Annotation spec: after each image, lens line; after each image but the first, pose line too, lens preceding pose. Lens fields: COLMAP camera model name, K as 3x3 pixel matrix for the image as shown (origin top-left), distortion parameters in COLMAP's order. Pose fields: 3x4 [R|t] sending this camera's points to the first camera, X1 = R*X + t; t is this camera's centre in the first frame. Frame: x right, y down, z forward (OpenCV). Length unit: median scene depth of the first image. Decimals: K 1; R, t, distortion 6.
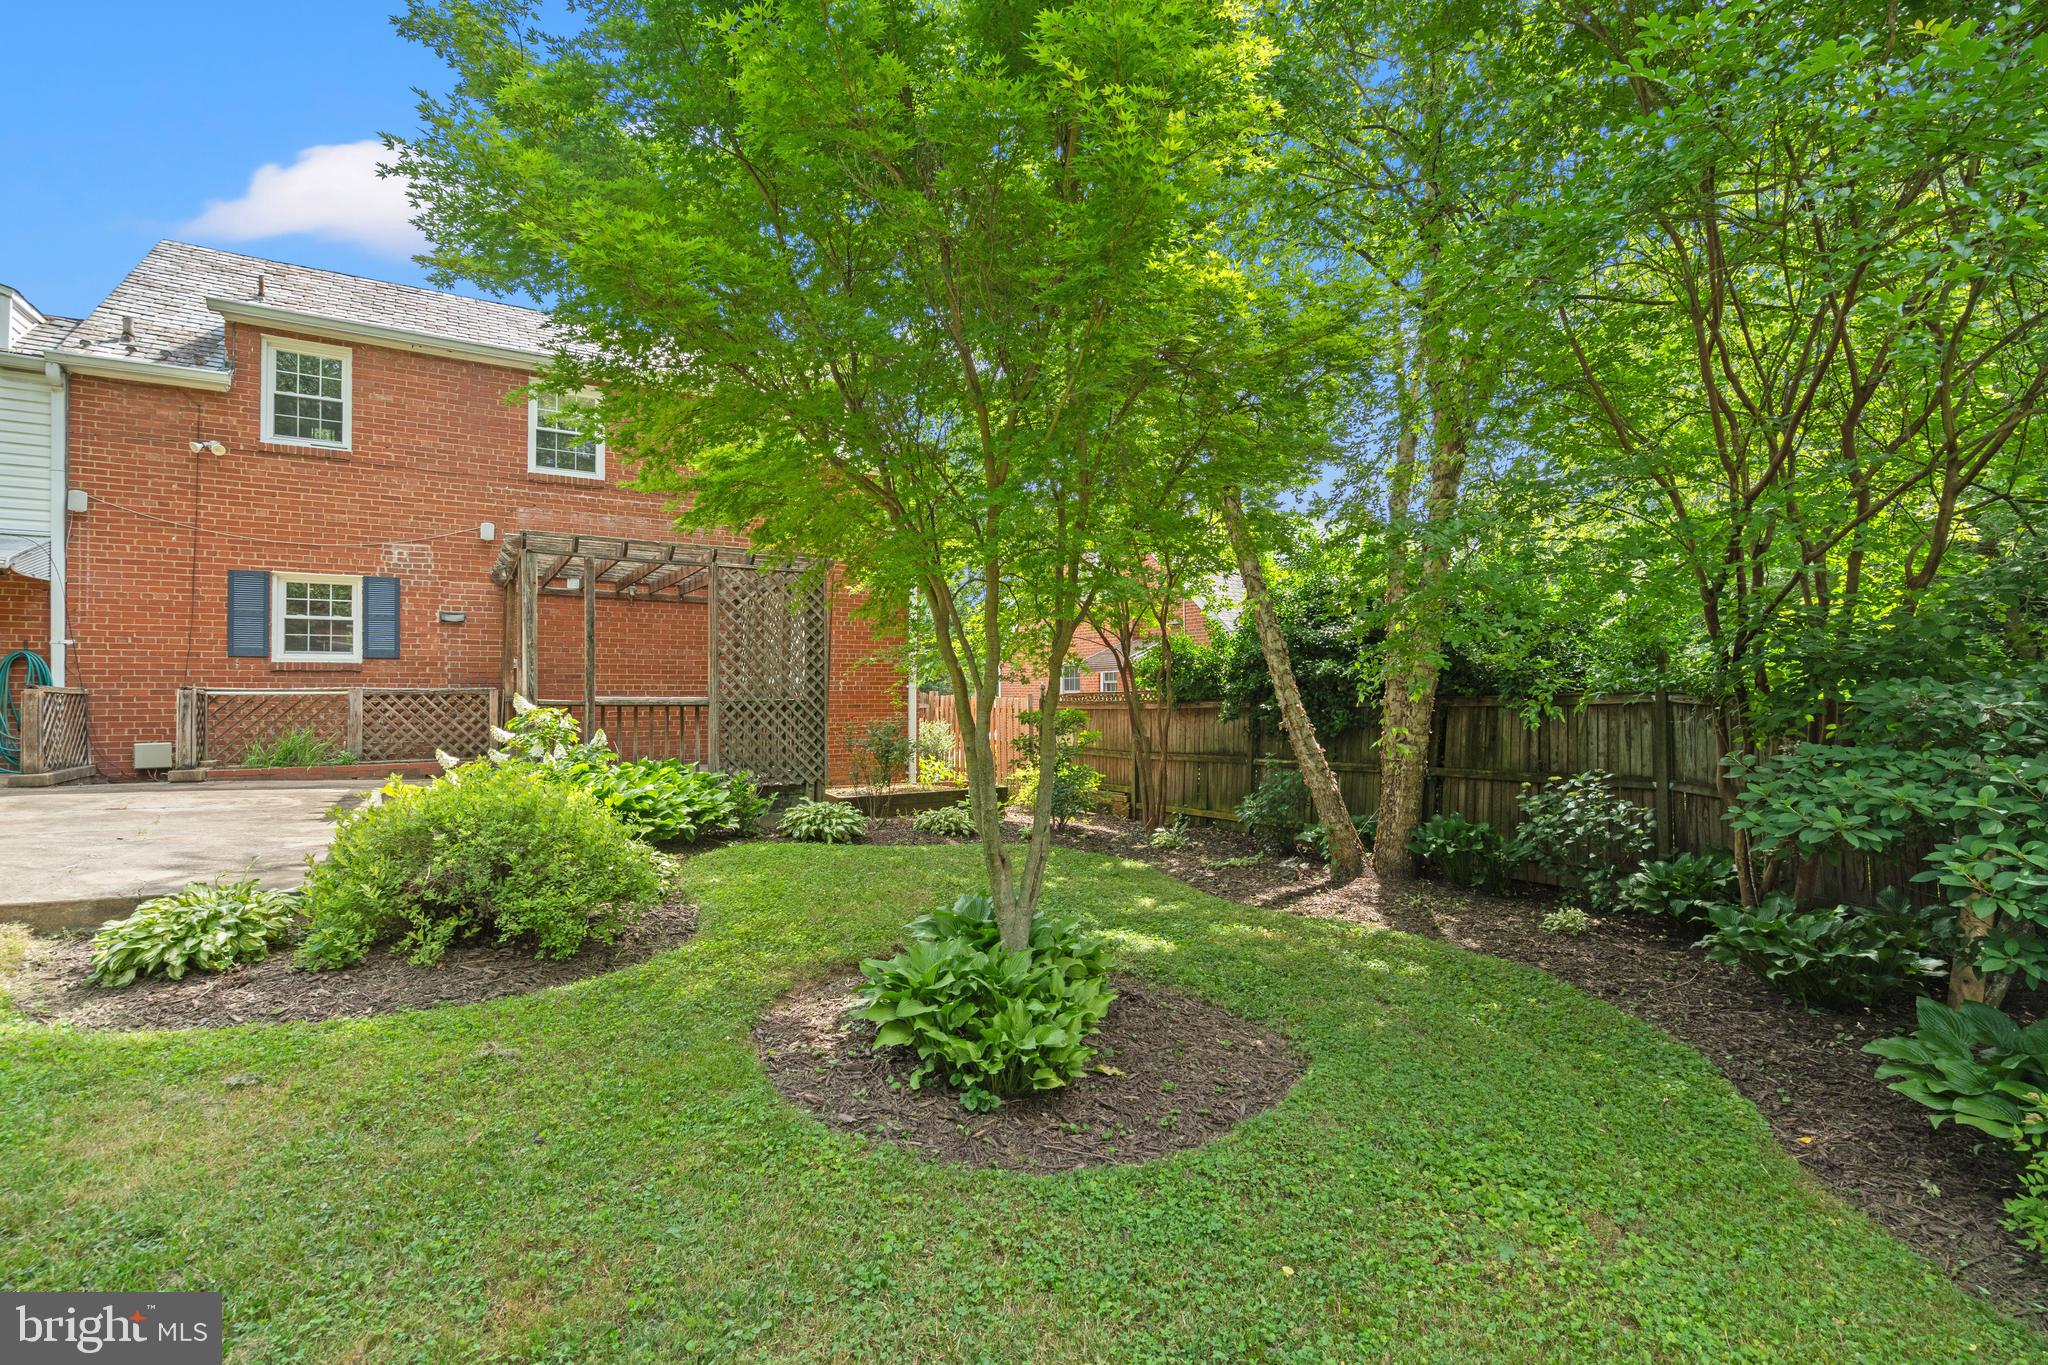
lens RADIAL K [[925.5, 0, 1005.0], [0, 925.5, 685.0], [0, 0, 1]] dist [-0.002822, 0.001020]
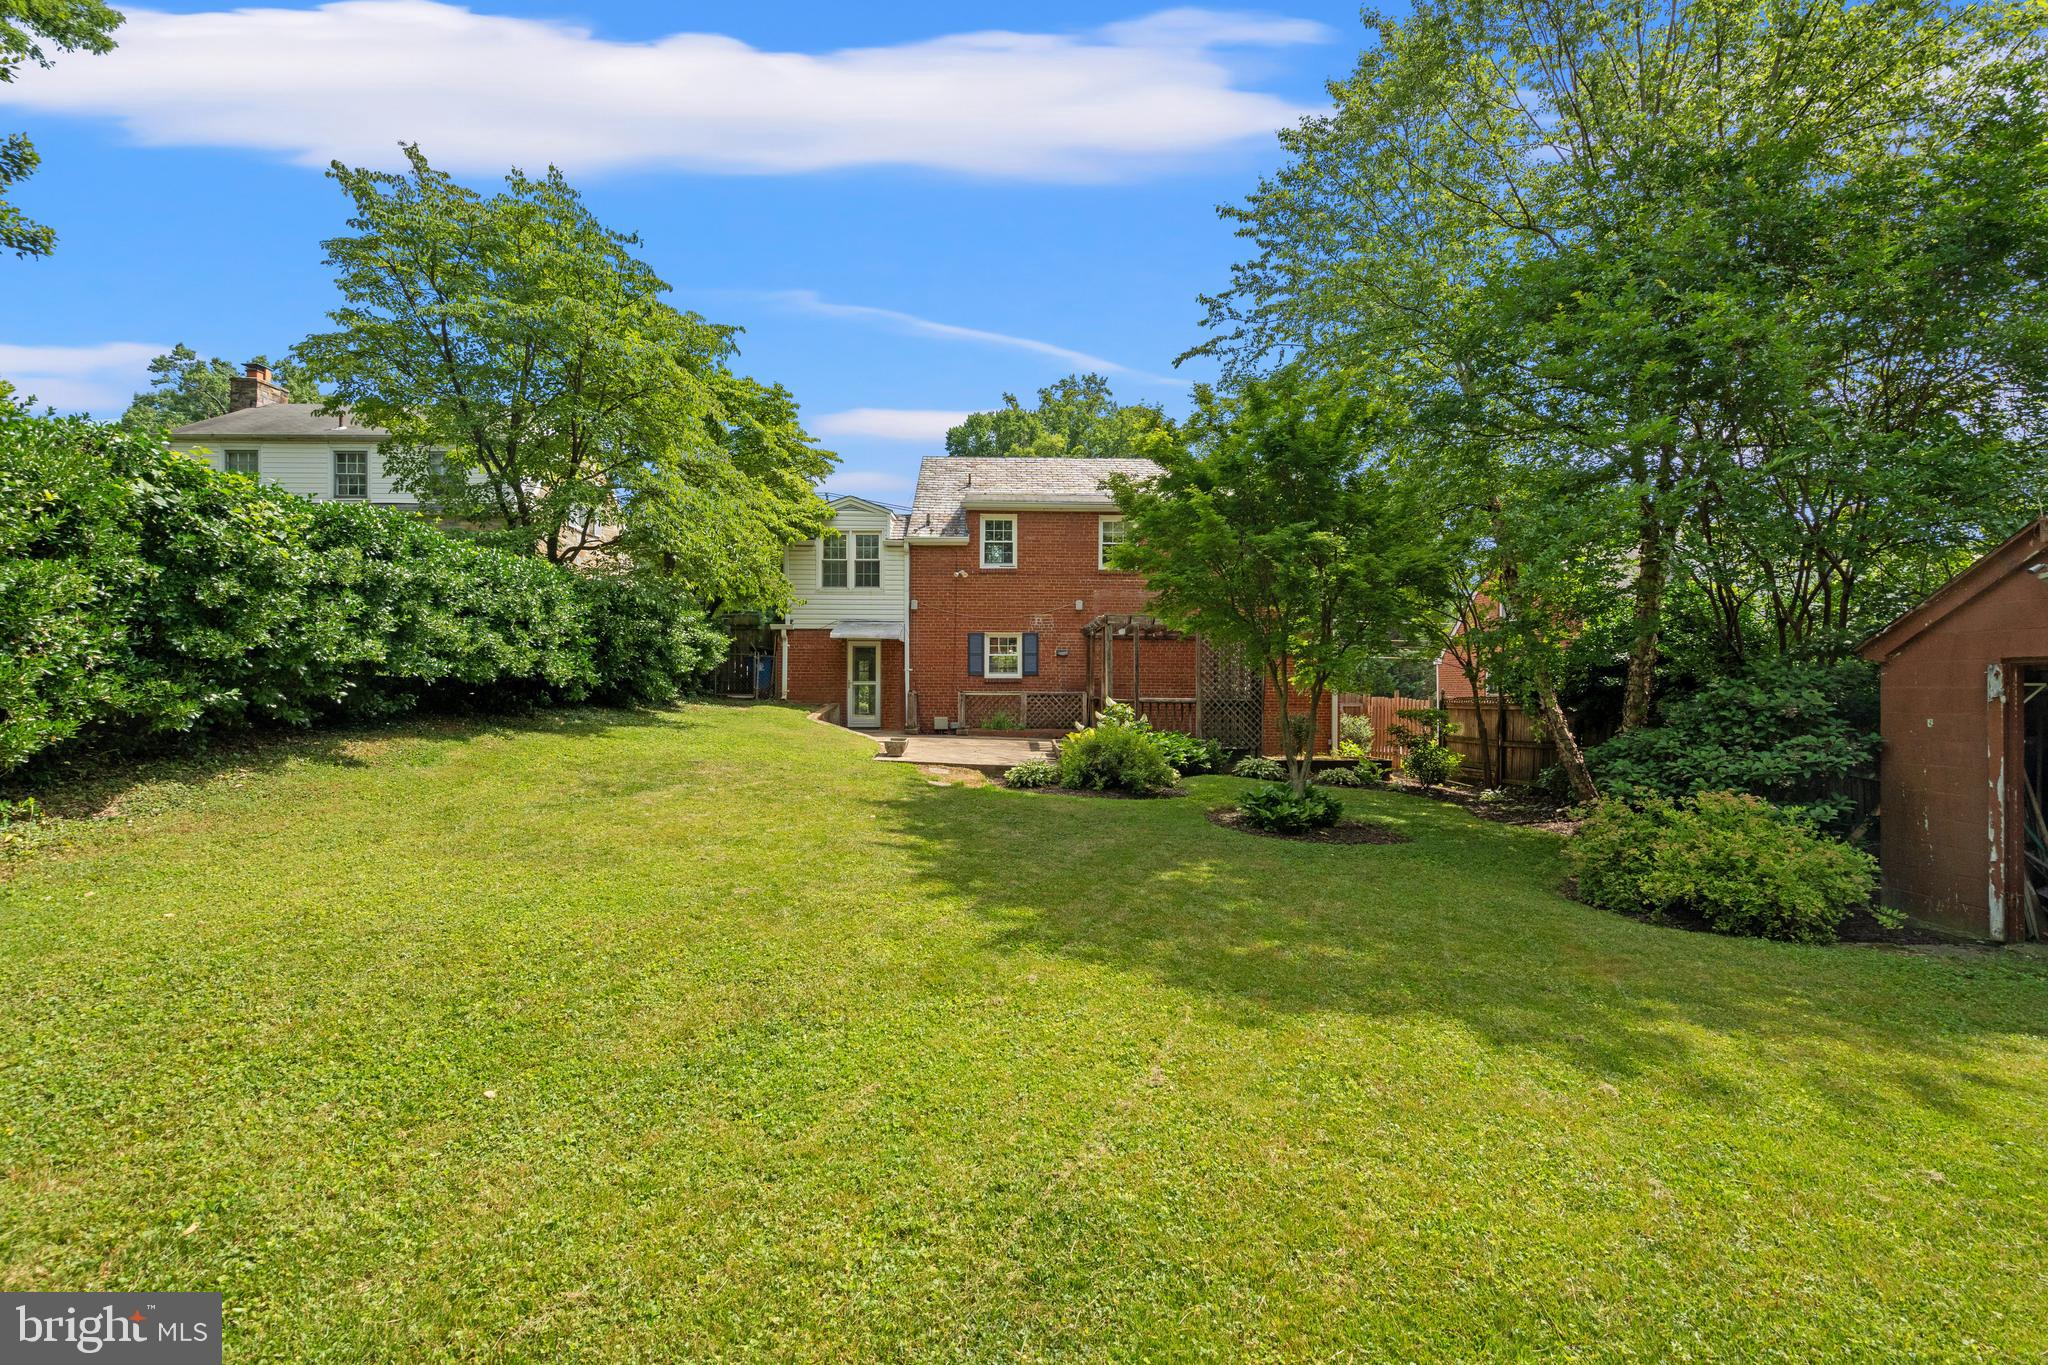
lens RADIAL K [[925.5, 0, 1005.0], [0, 925.5, 685.0], [0, 0, 1]] dist [-0.002822, 0.001020]
pose [[0.864547, 0.004222, -0.502534, 0.253529], [-0.001739, 0.999984, 0.005409, -0.021293], [0.502549, -0.003802, 0.864540, -0.718822]]
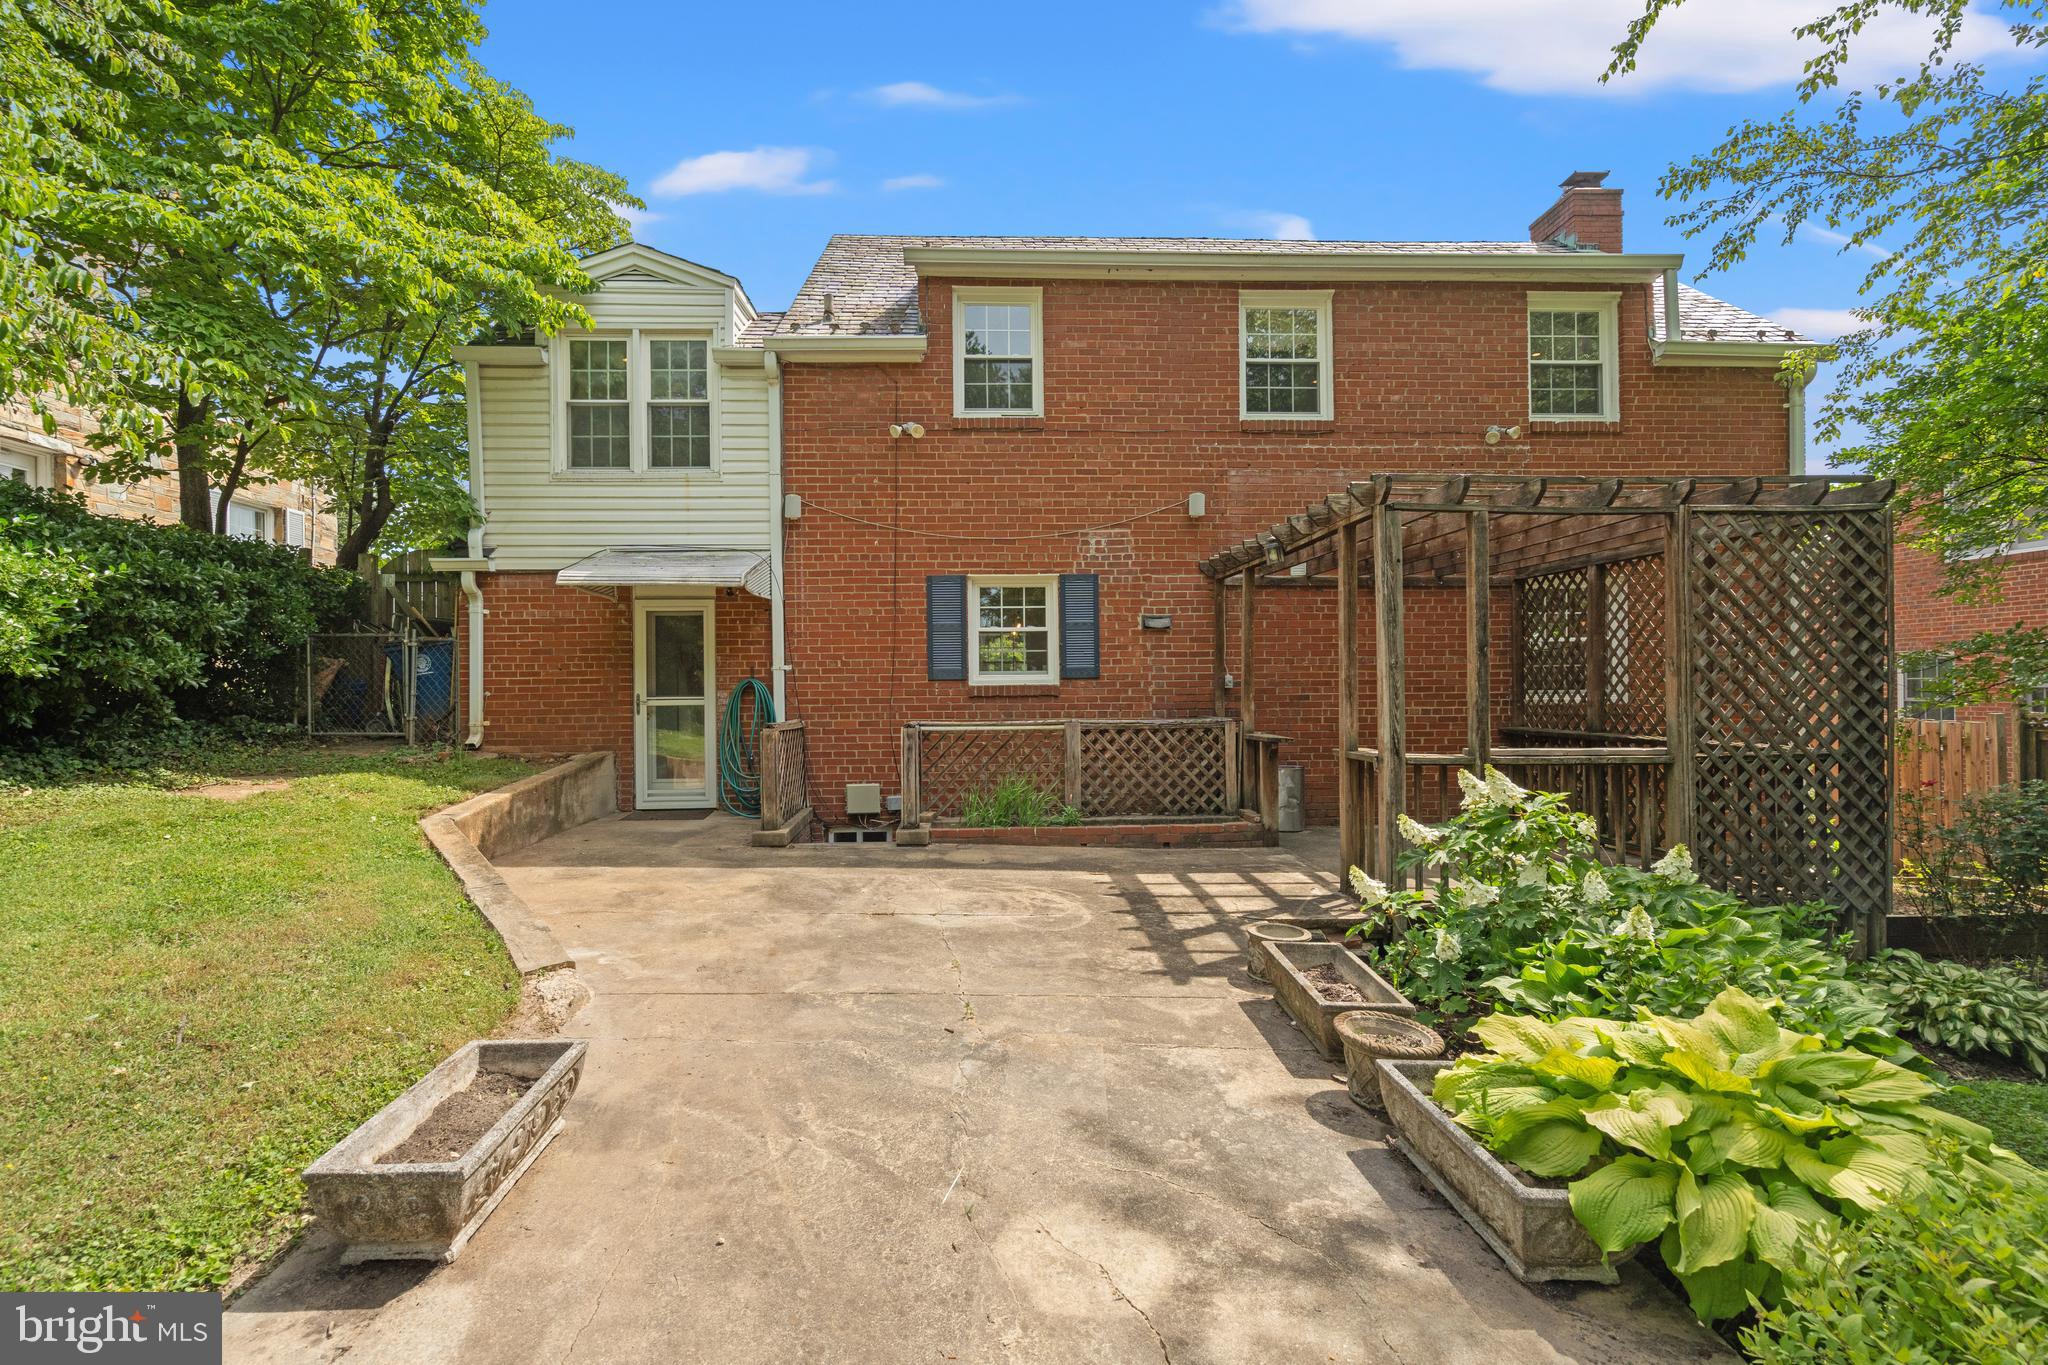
lens RADIAL K [[943.1, 0, 1003.4], [0, 943.1, 690.7], [0, 0, 1]] dist [0.000428, 0.000265]
pose [[0.875225, -0.004689, -0.483693, -0.370083], [0.011646, 0.999867, 0.011380, -0.030157], [0.483575, -0.015593, 0.875164, 0.289227]]
